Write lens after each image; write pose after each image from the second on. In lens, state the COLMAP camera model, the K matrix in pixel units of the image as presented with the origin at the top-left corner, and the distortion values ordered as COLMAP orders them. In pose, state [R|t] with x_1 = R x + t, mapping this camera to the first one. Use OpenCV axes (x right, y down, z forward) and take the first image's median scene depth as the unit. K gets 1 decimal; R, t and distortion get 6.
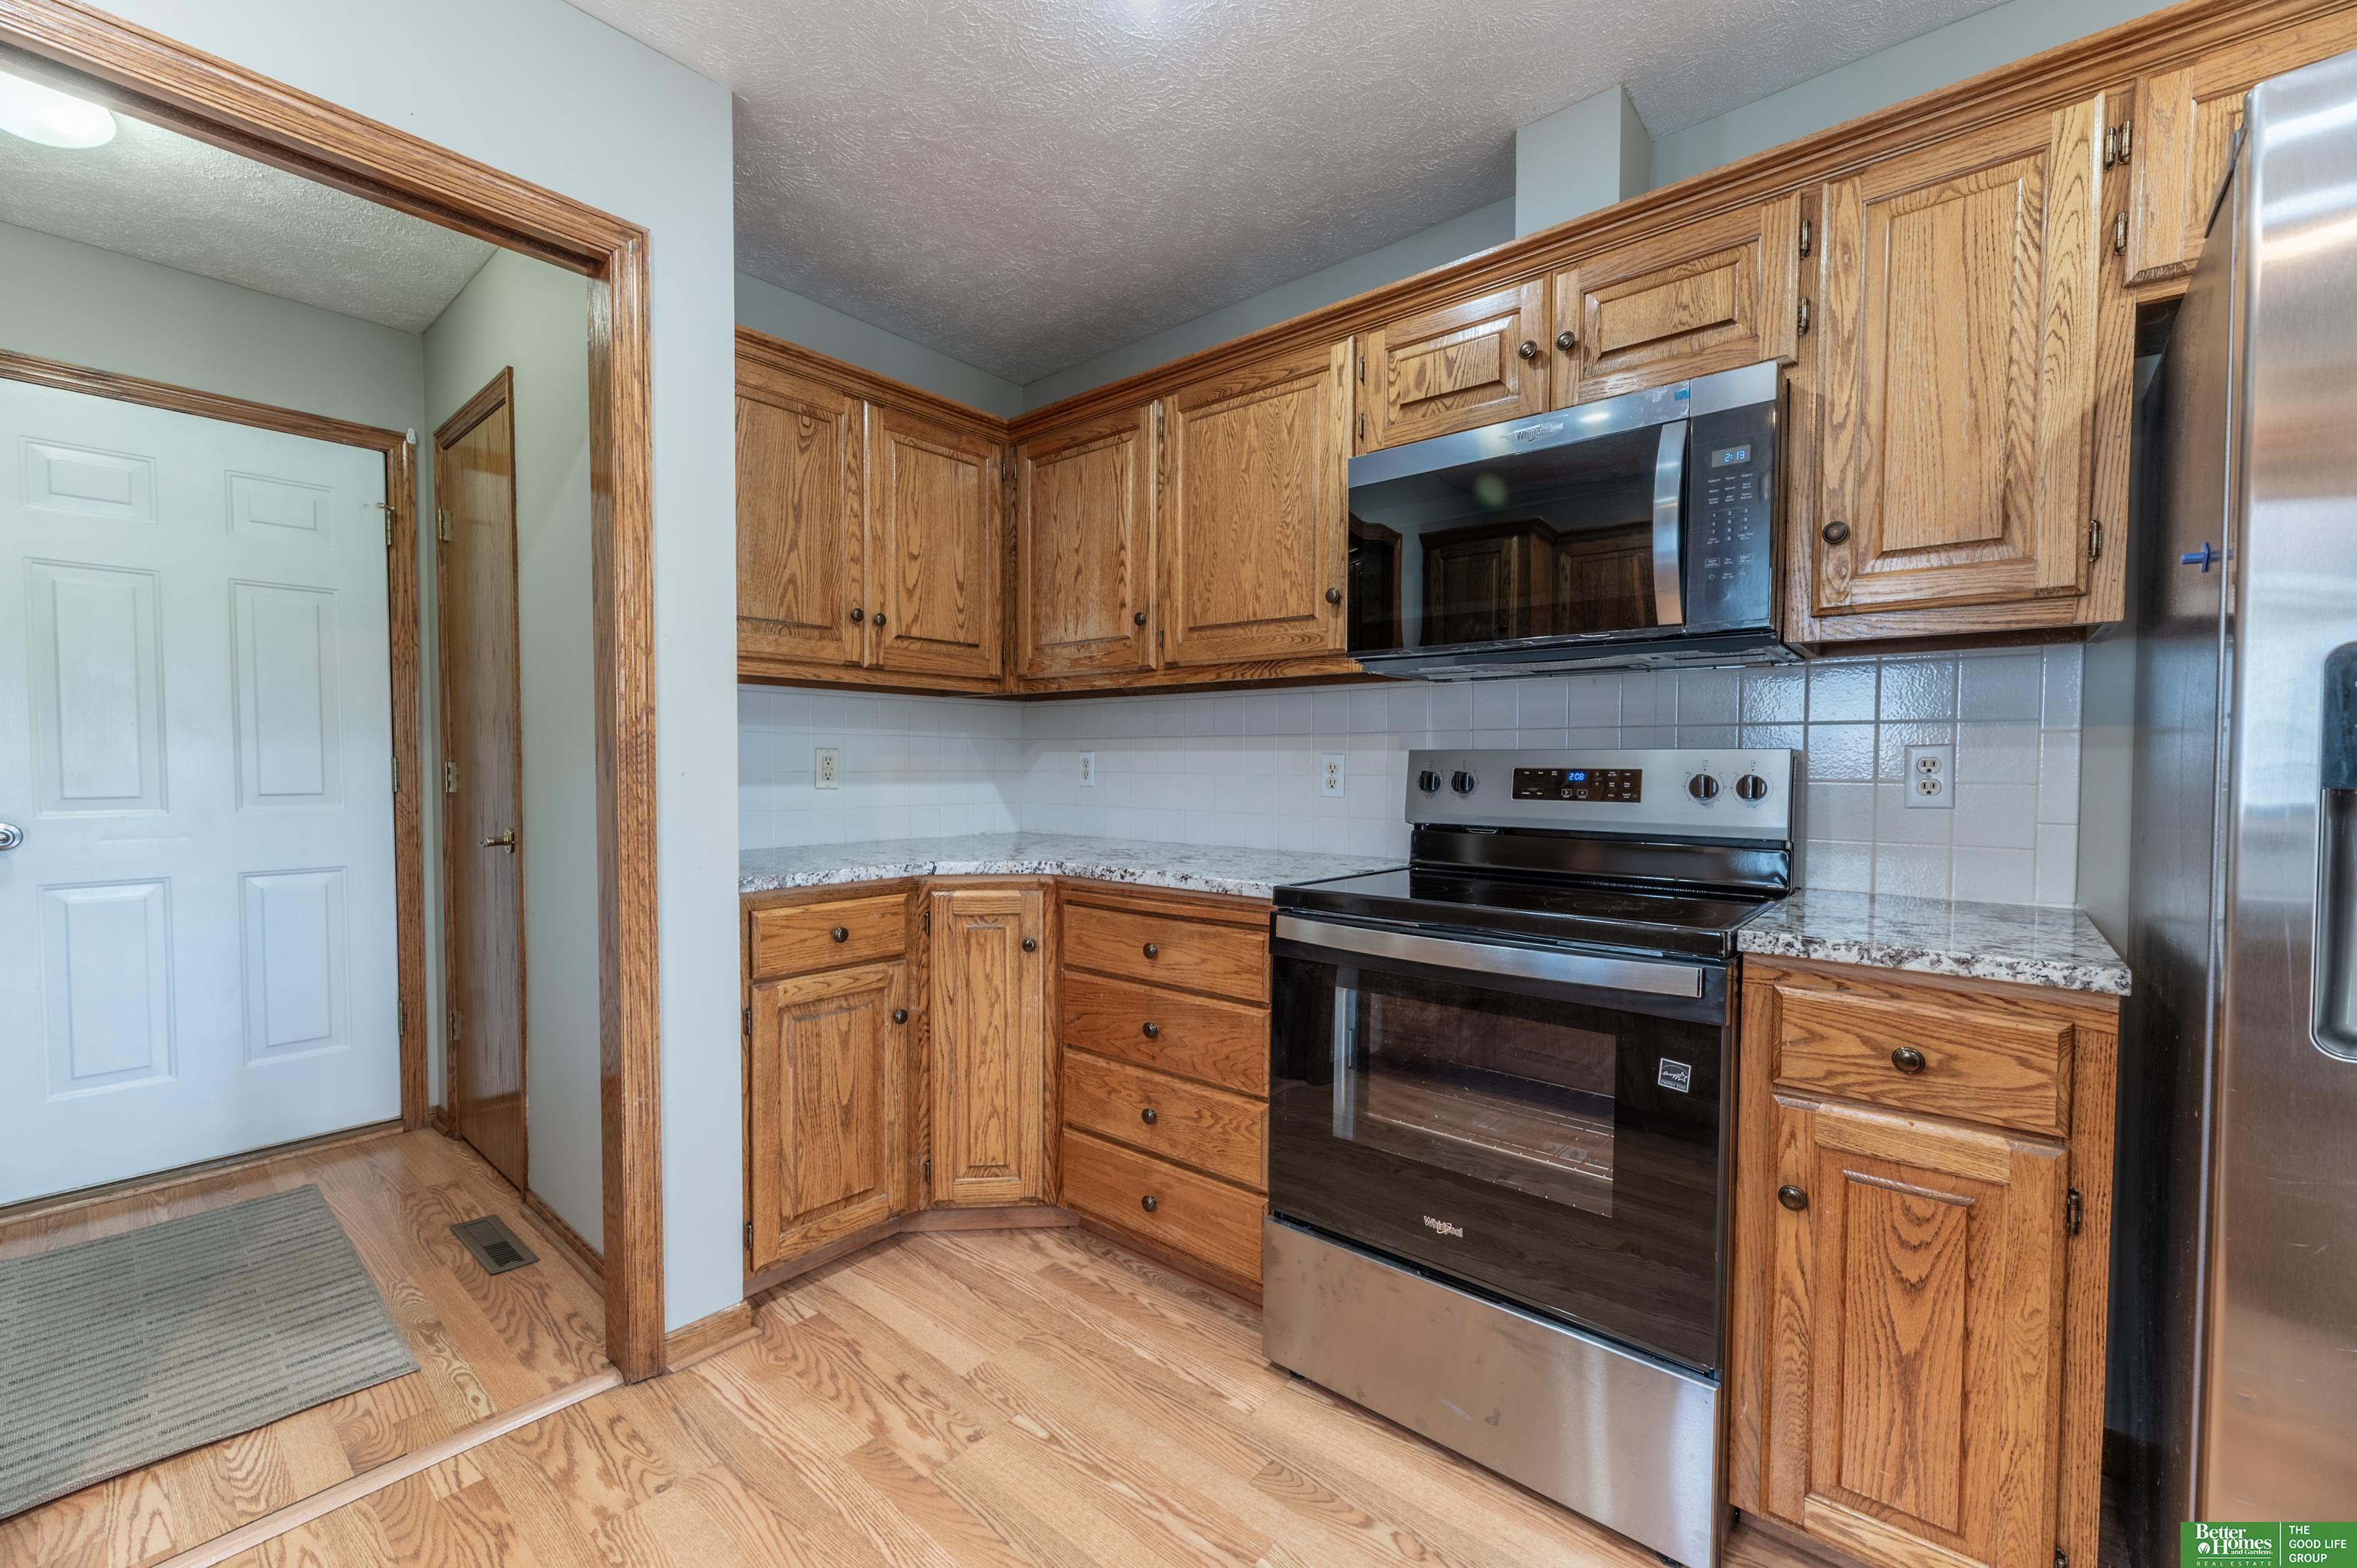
lens RADIAL K [[944.2, 0, 1179.5], [0, 944.2, 794.5], [0, 0, 1]] dist [0.001723, -0.000556]
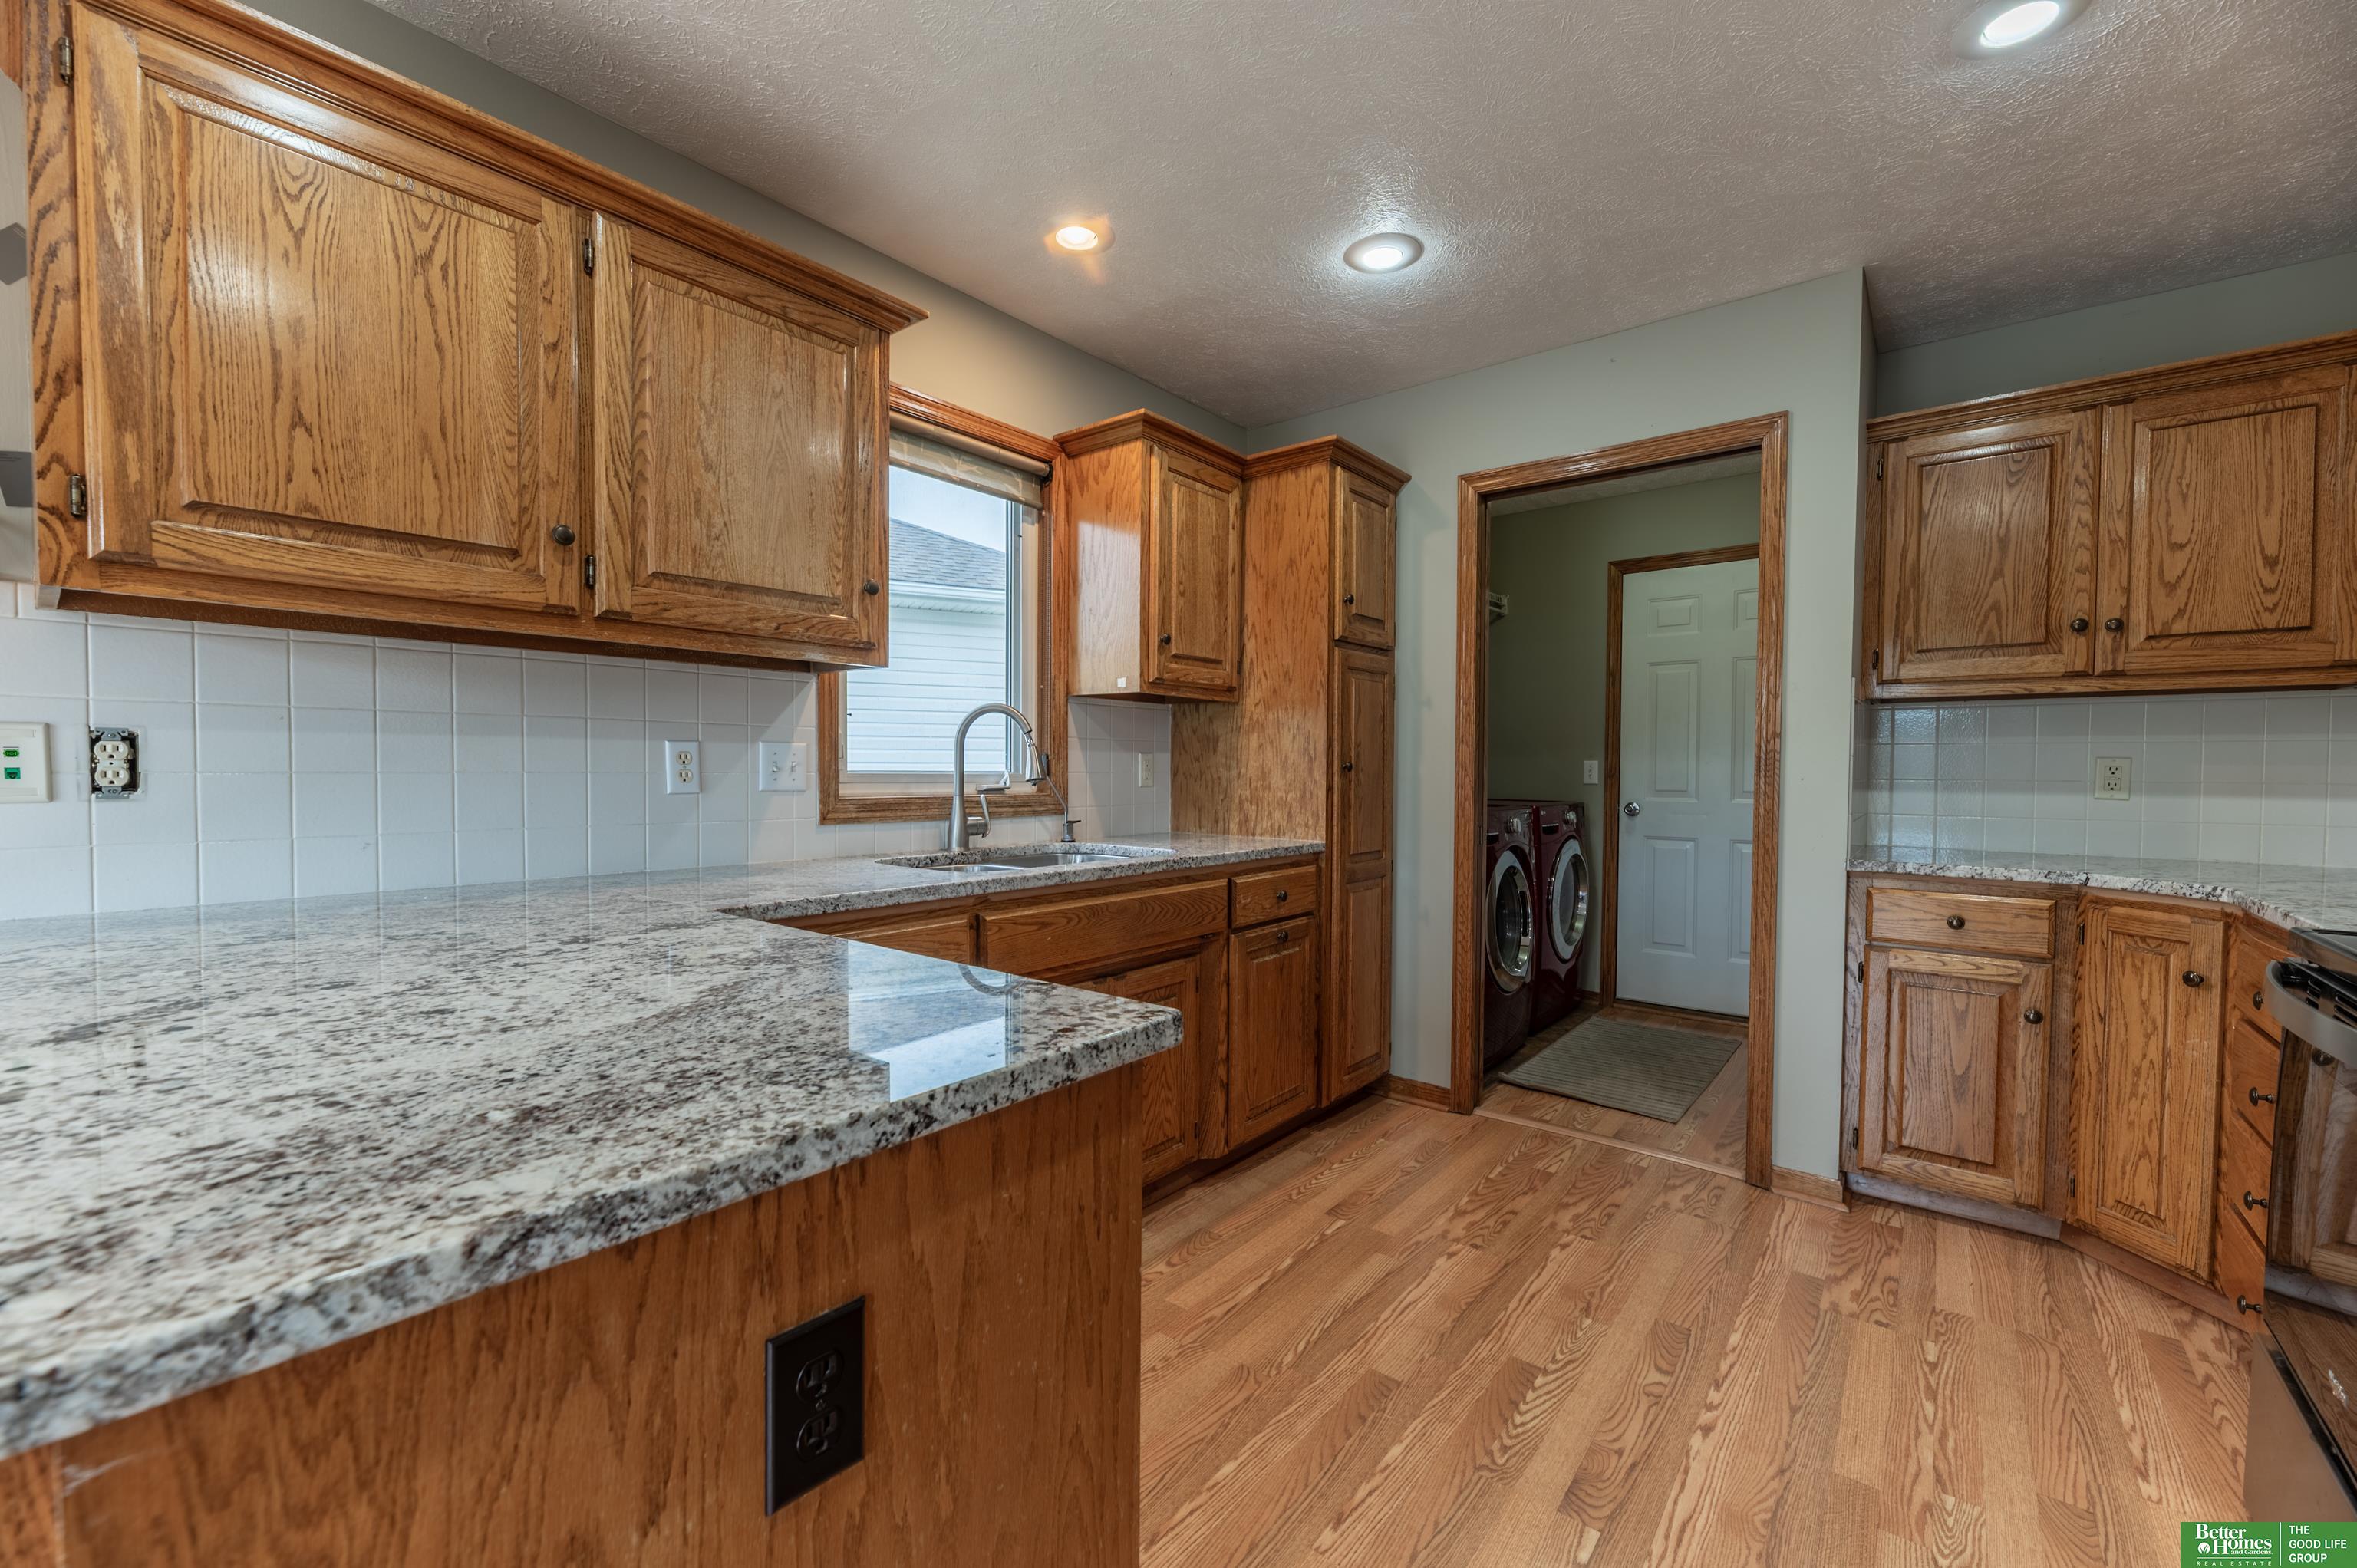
lens RADIAL K [[944.2, 0, 1178.0], [0, 944.2, 794.4], [0, 0, 1]] dist [0.001723, -0.000556]
pose [[0.020103, 0.028075, -0.999404, 0.699292], [-0.037711, 0.998916, 0.027302, -0.001539], [0.999086, 0.037139, 0.021140, 0.029255]]
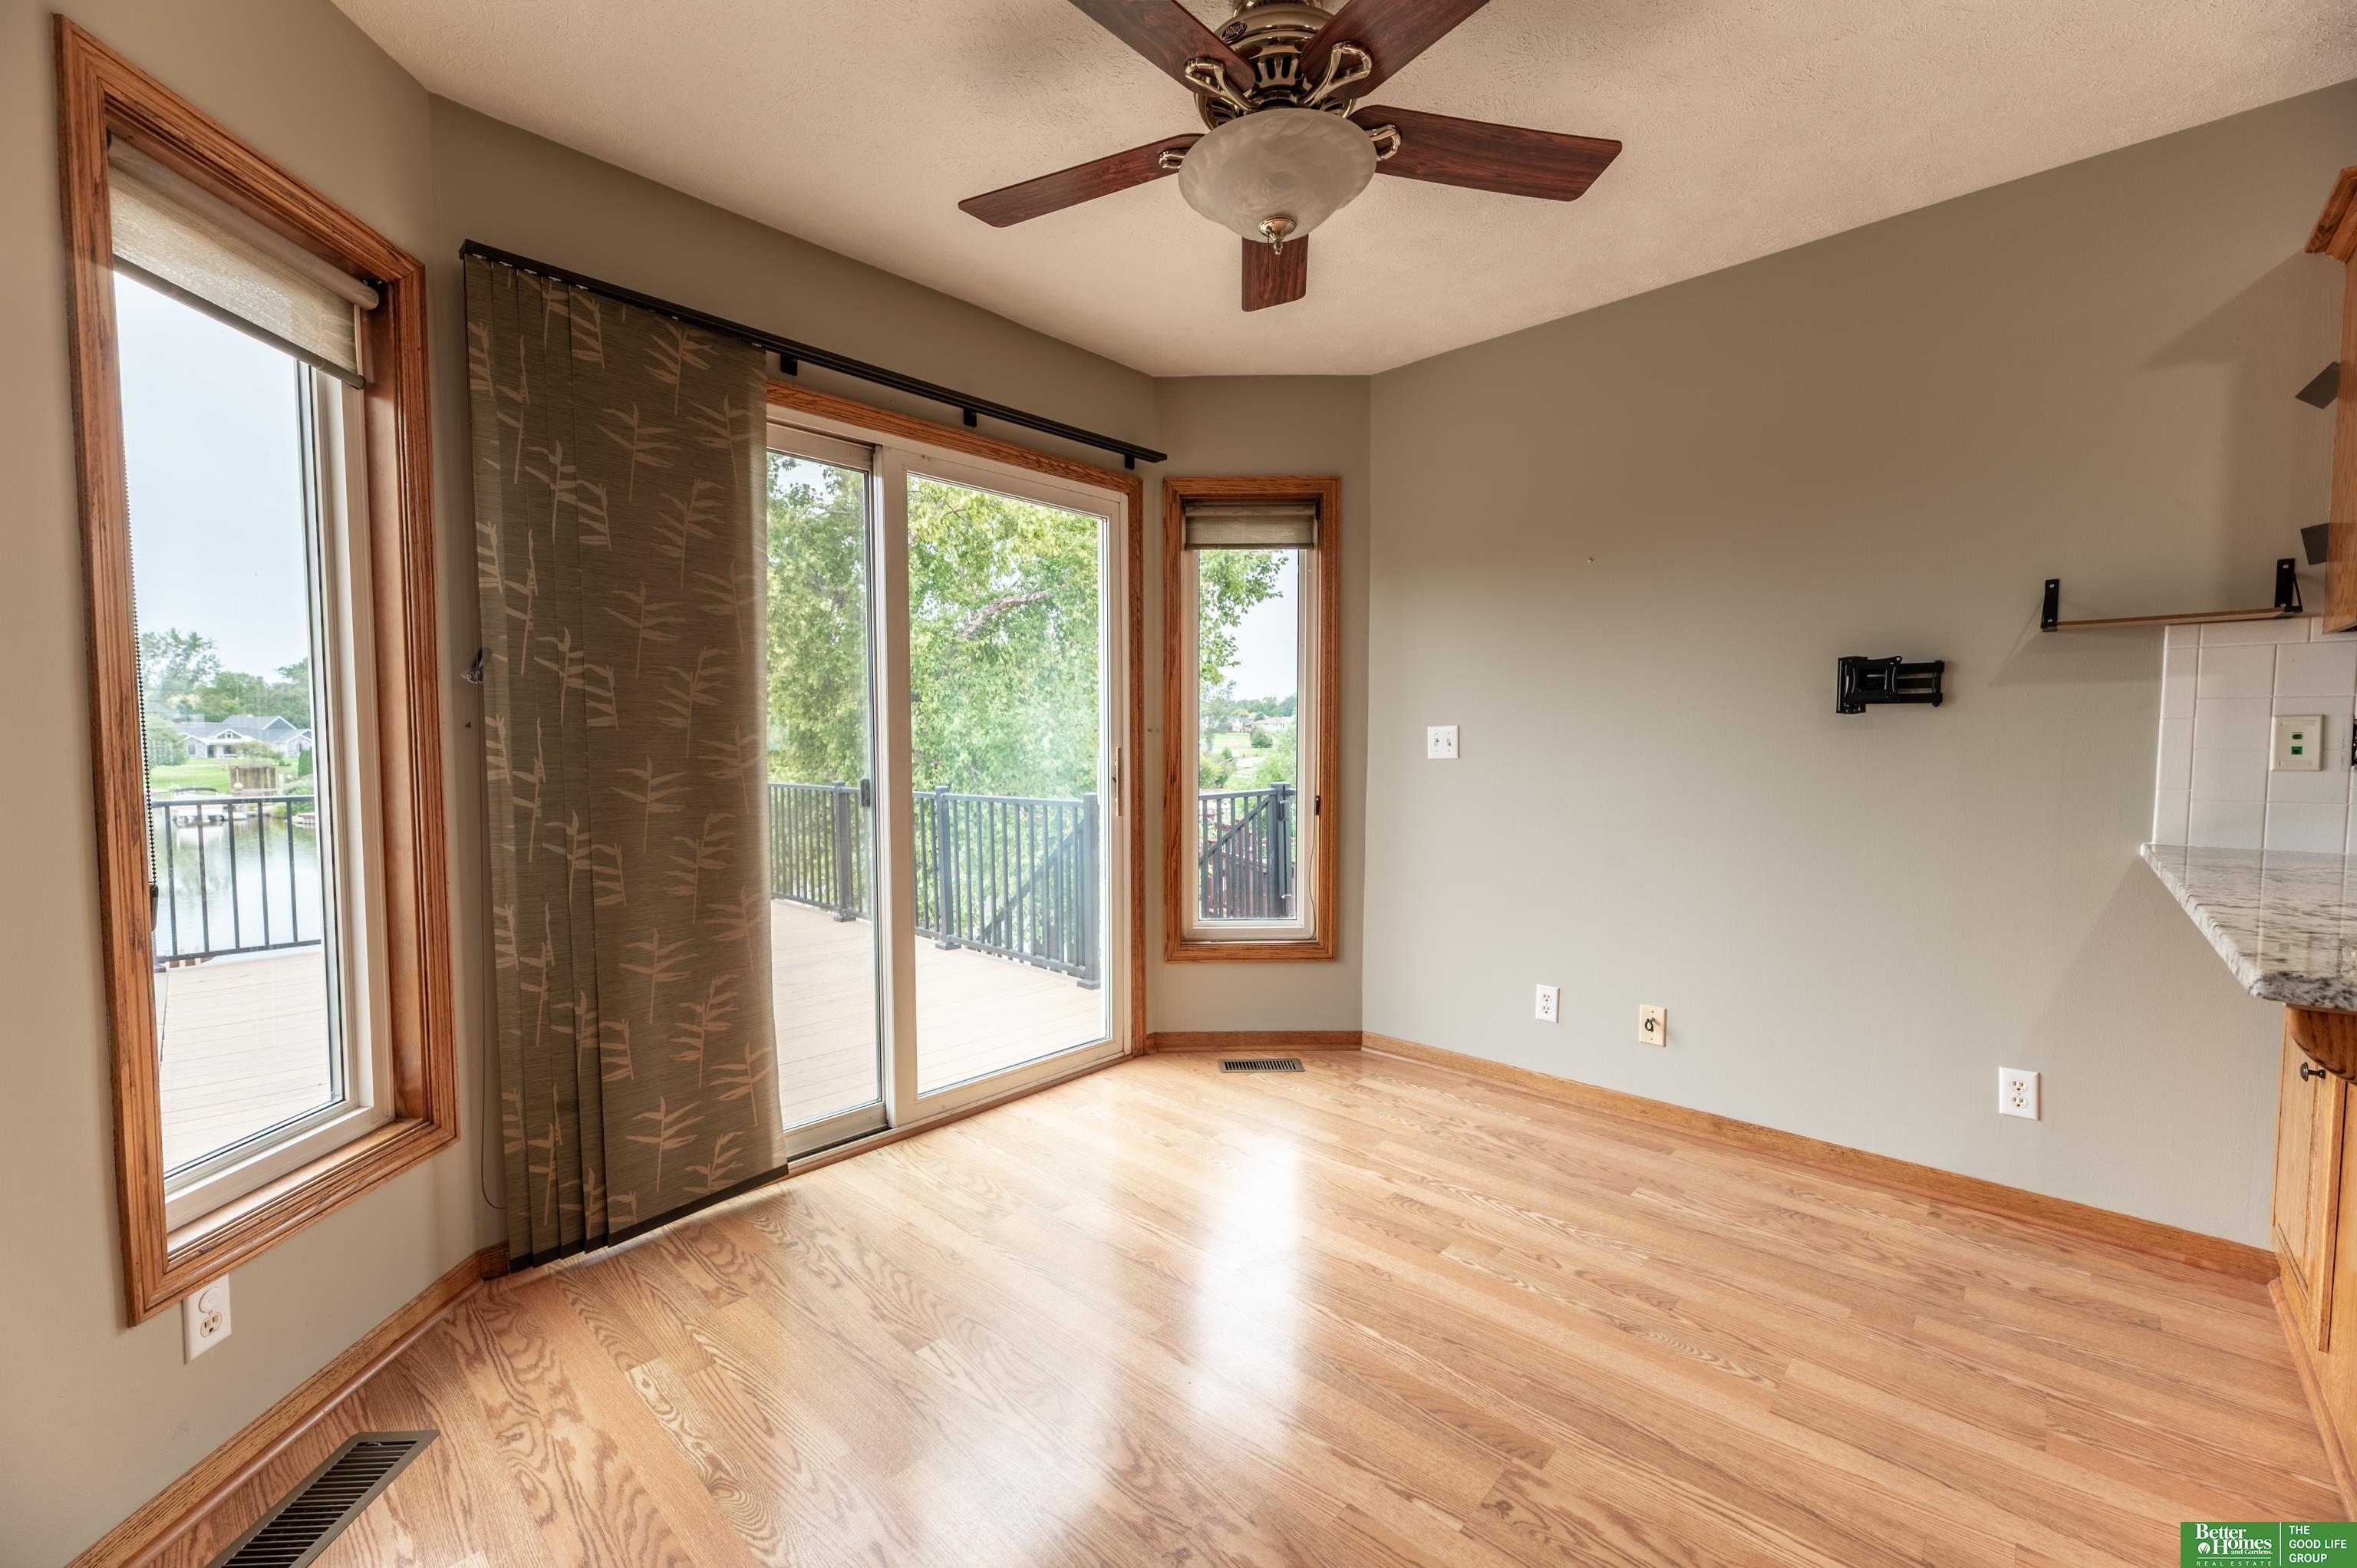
lens RADIAL K [[944.2, 0, 1180.4], [0, 944.2, 794.7], [0, 0, 1]] dist [0.001723, -0.000556]
pose [[-0.998919, -0.002303, 0.046428, 1.071448], [0.001745, 0.996209, 0.086969, -0.007907], [-0.046452, 0.086956, -0.995129, 0.220638]]
